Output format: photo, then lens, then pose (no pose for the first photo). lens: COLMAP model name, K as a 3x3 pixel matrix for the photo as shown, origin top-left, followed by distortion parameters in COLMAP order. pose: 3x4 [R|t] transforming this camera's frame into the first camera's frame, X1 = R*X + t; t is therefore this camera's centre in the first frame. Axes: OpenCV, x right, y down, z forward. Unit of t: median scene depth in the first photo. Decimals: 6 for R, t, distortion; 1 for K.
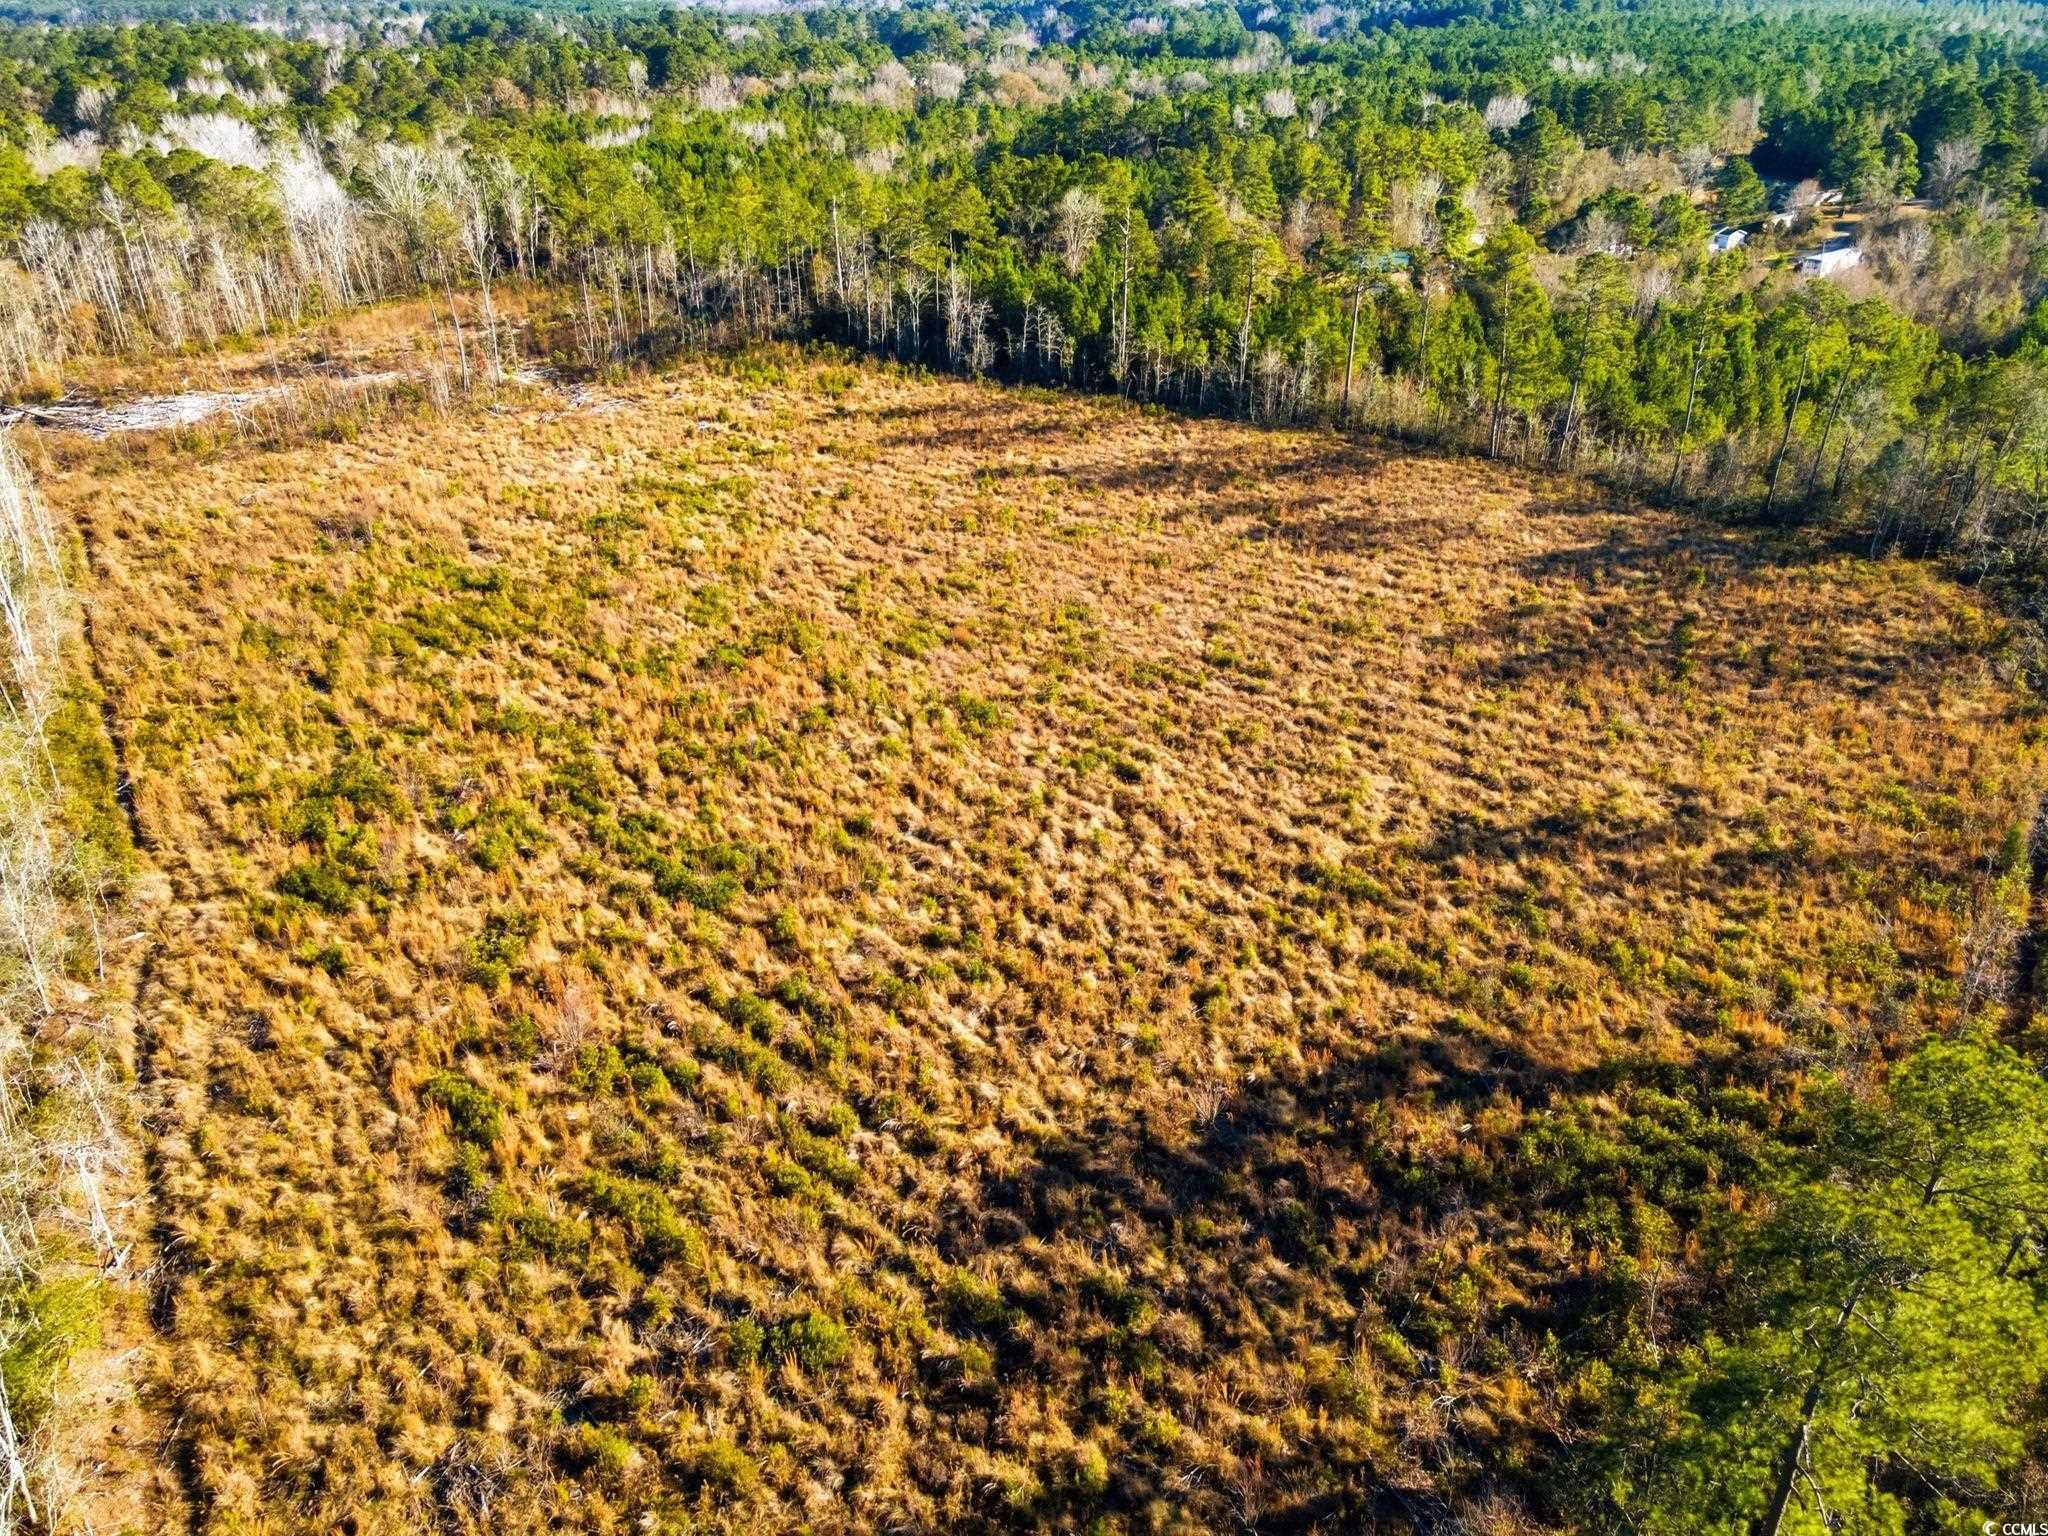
lens RADIAL K [[1484.2, 0, 1013.0], [0, 1484.2, 773.9], [0, 0, 1]] dist [0.038049, 0.022078]
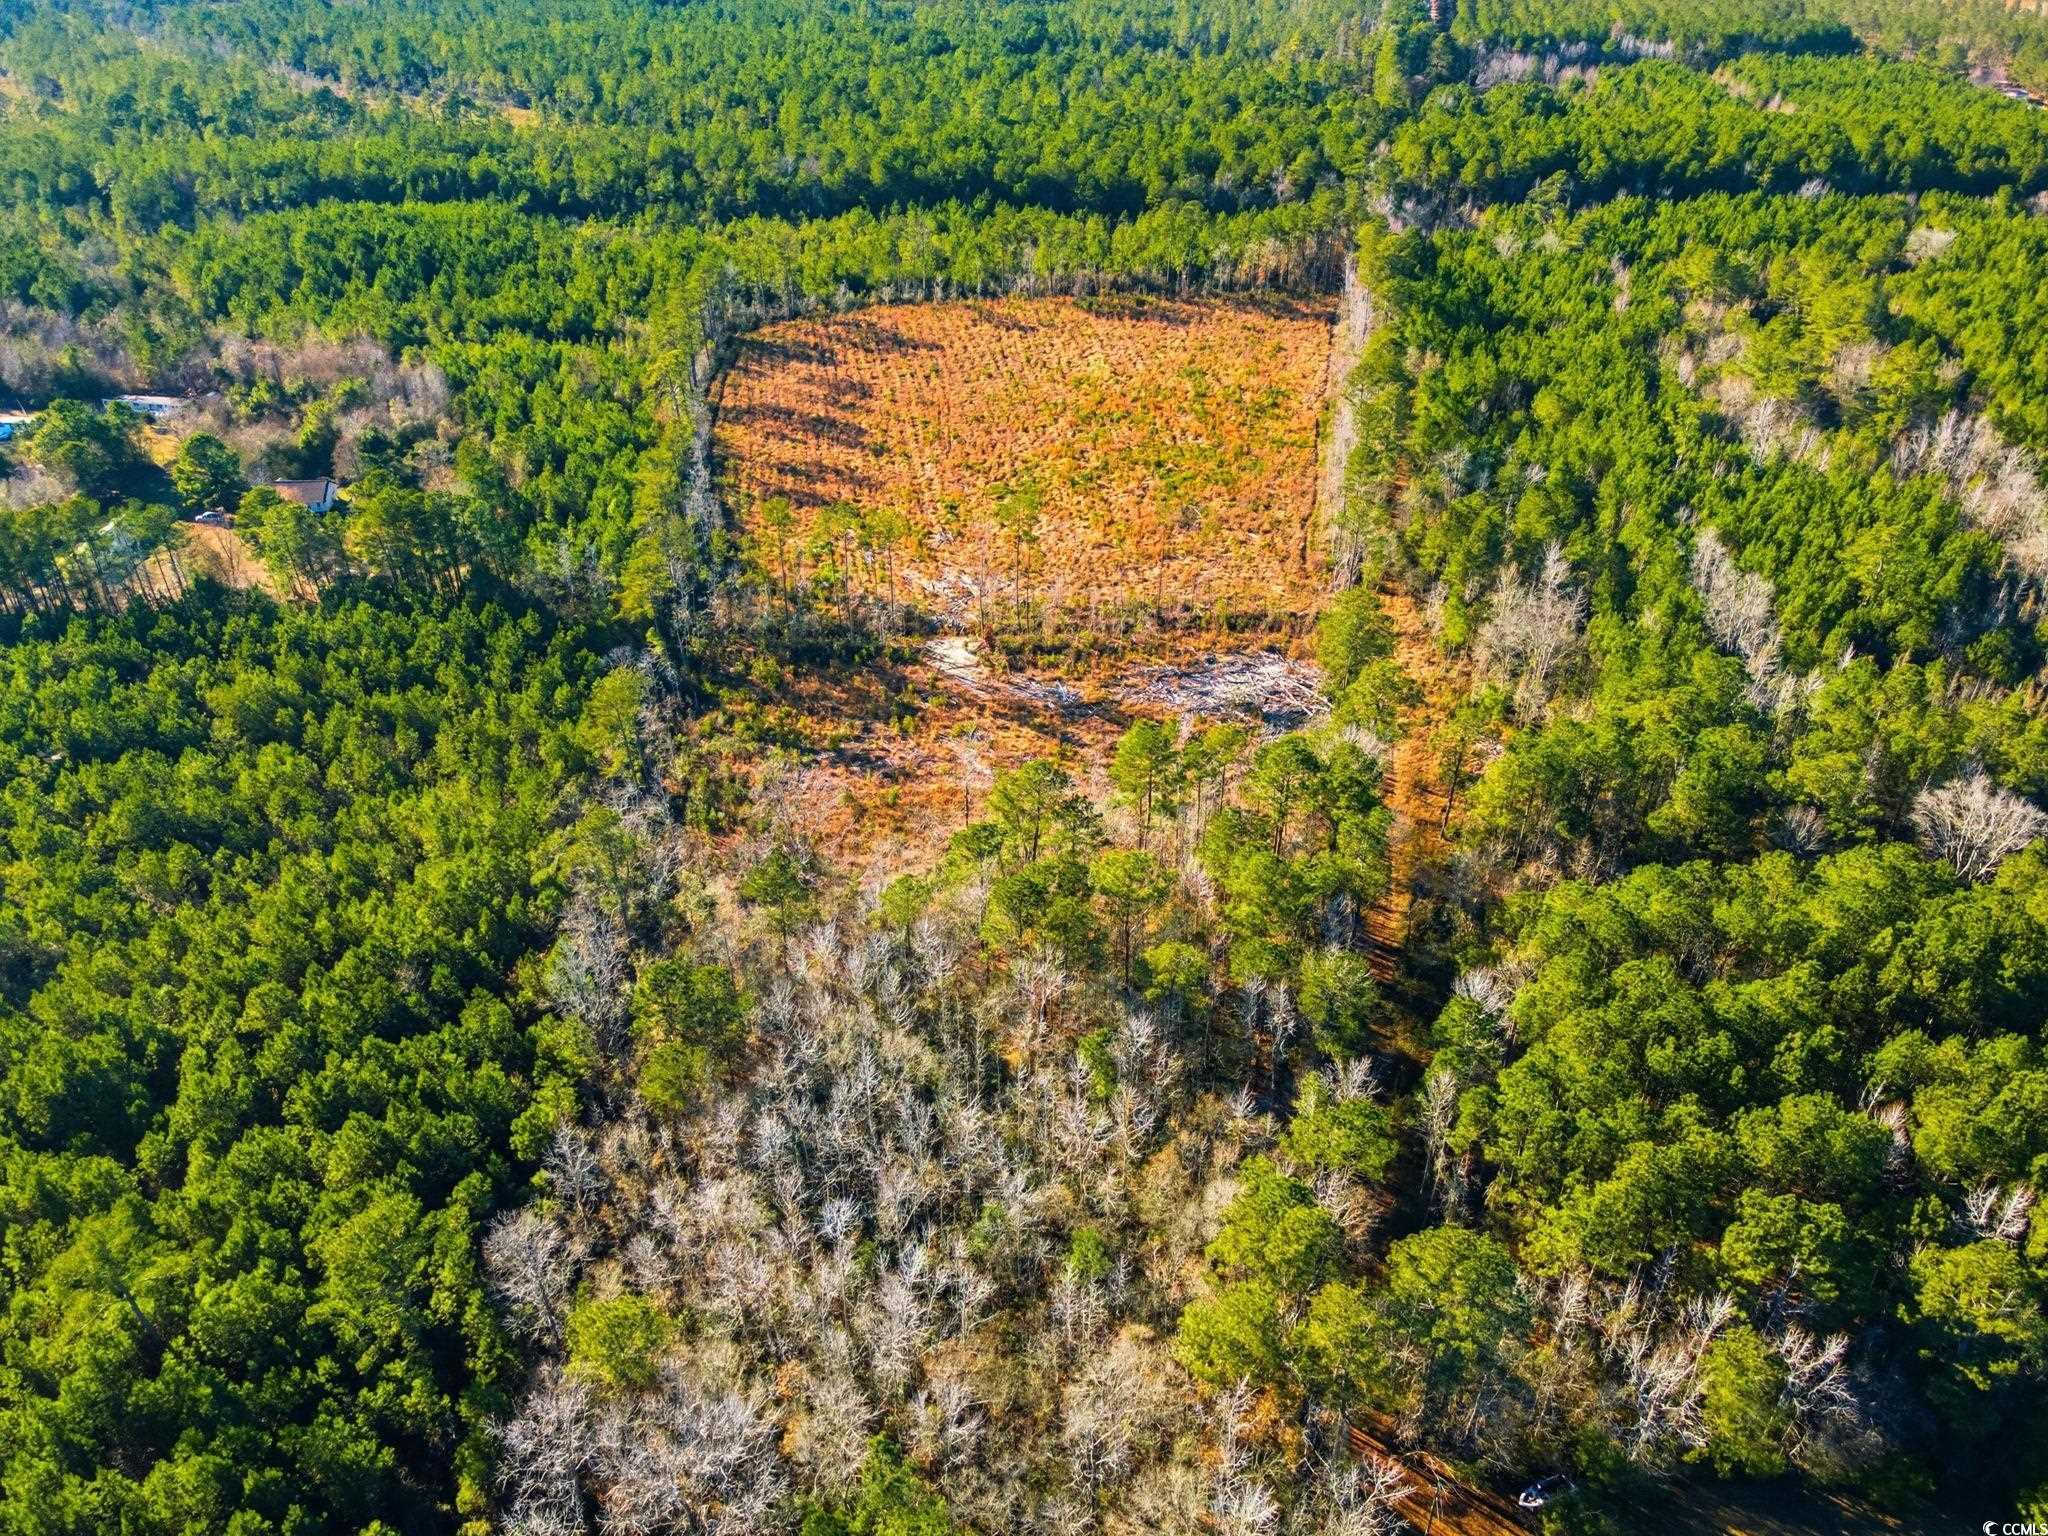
lens RADIAL K [[1484.2, 0, 1014.3], [0, 1484.2, 759.3], [0, 0, 1]] dist [0.038049, 0.022078]
pose [[-0.741646, -0.357272, 0.567730, -2.140575], [0.330808, 0.541476, 0.772897, -2.236056], [-0.583547, 0.761026, -0.283395, 2.787941]]
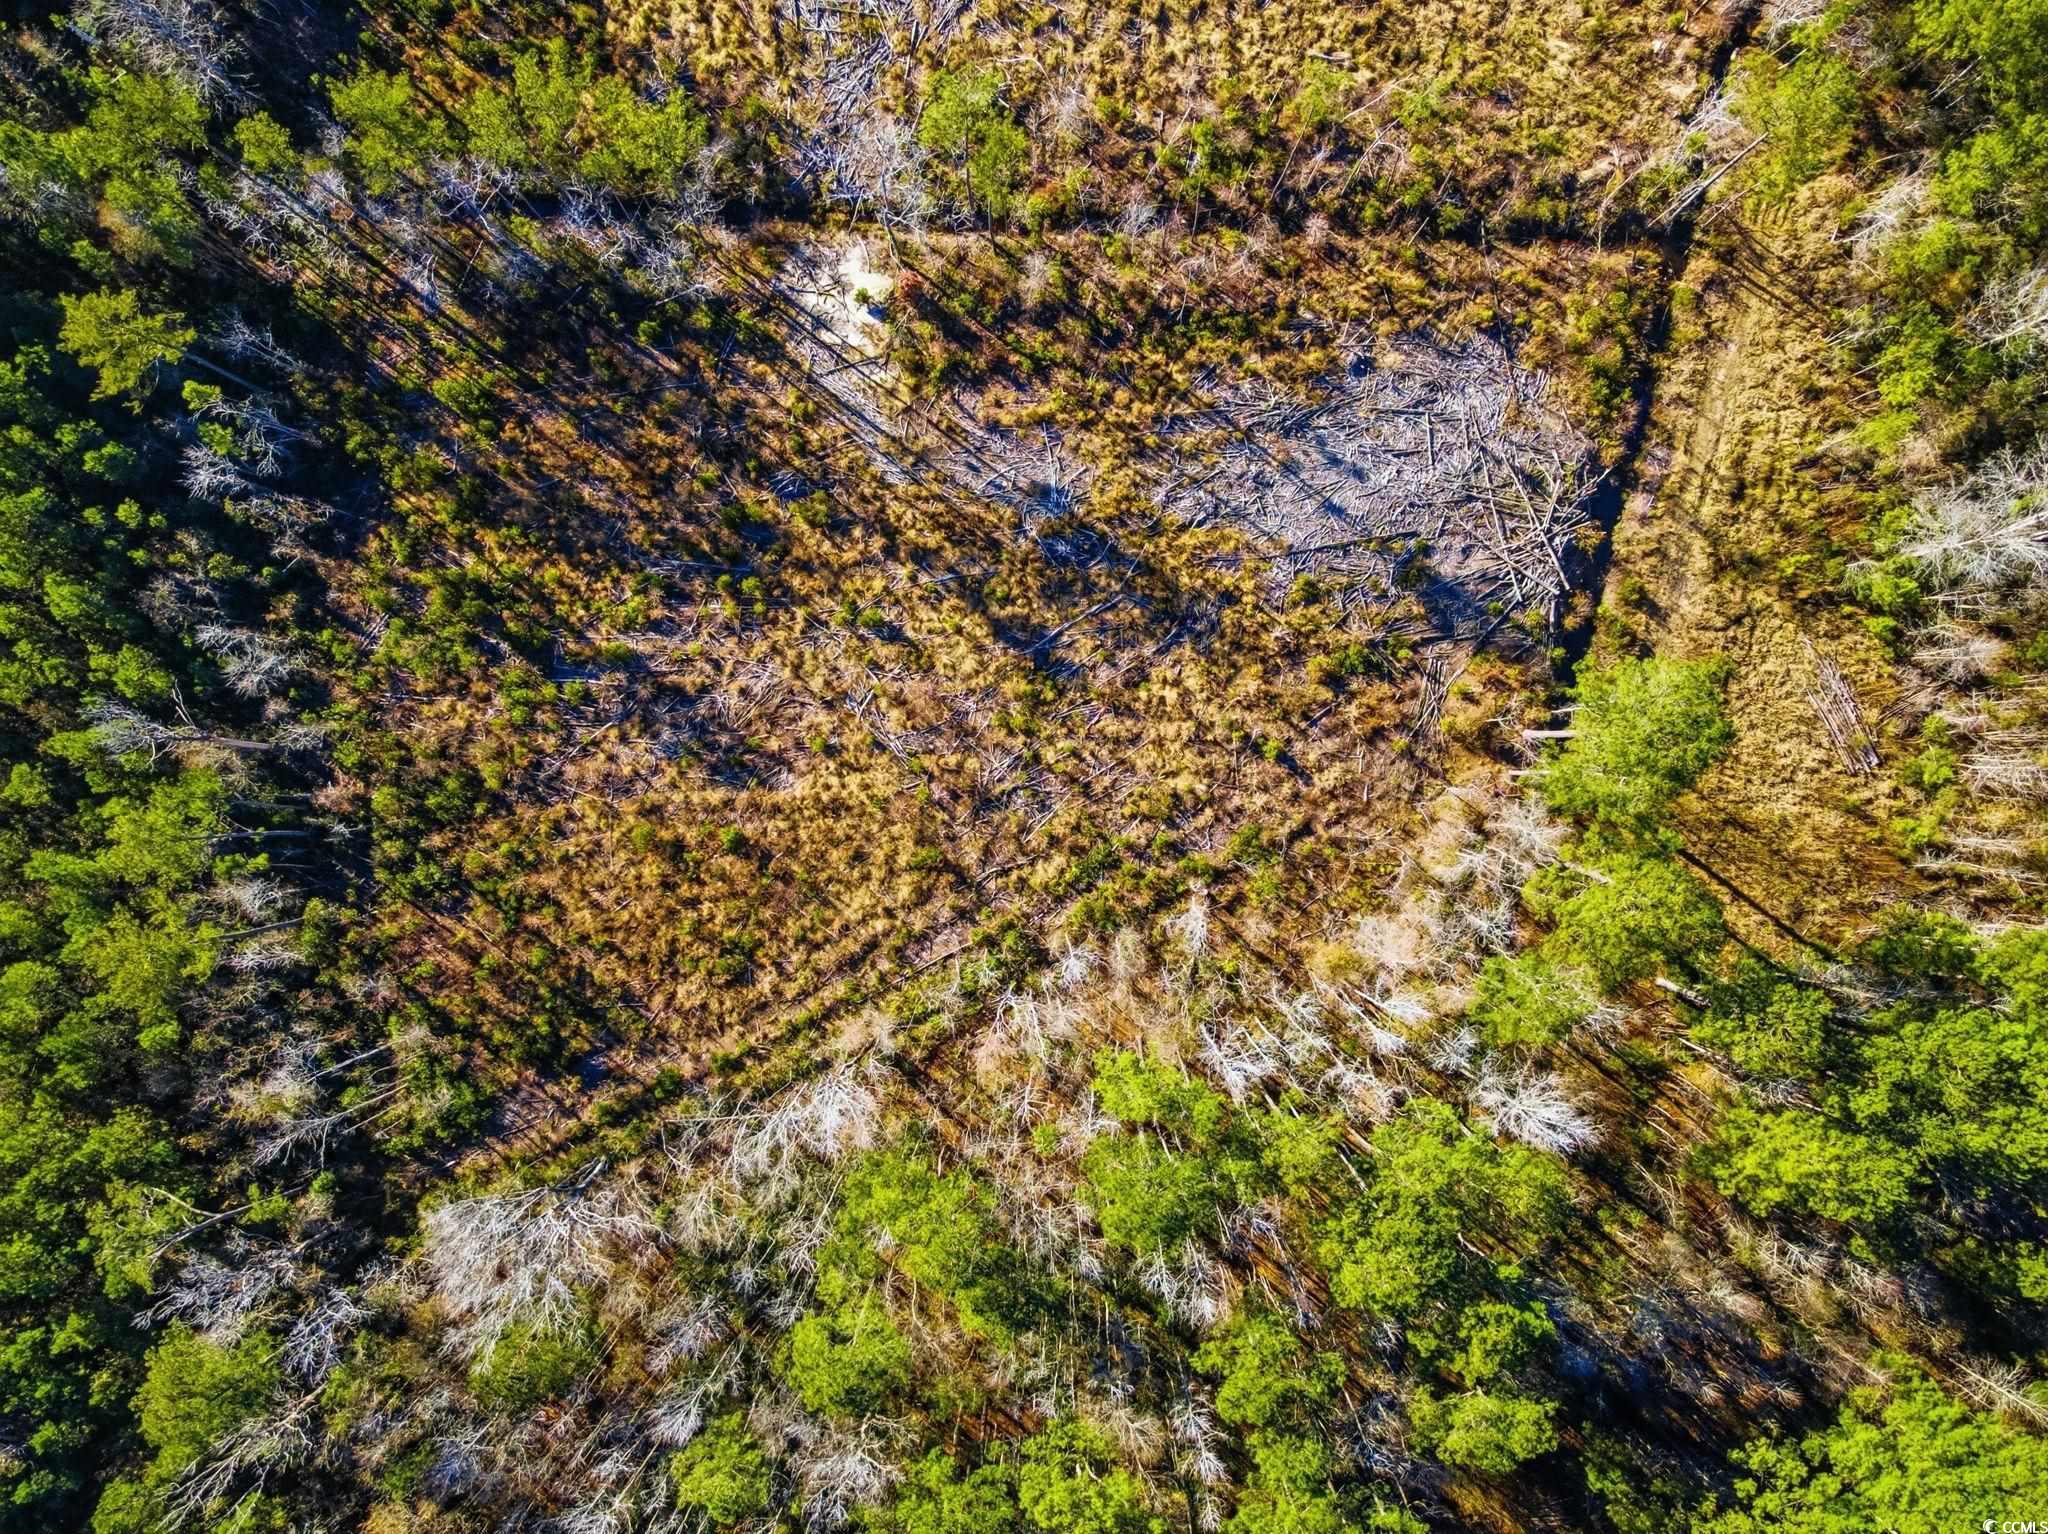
lens RADIAL K [[1484.2, 0, 1026.1], [0, 1484.2, 775.9], [0, 0, 1]] dist [0.038049, 0.022078]
pose [[-0.712975, -0.700470, 0.031757, -1.070521], [0.357761, -0.324450, 0.875637, -1.626385], [-0.603053, 0.635669, 0.481925, 1.635850]]
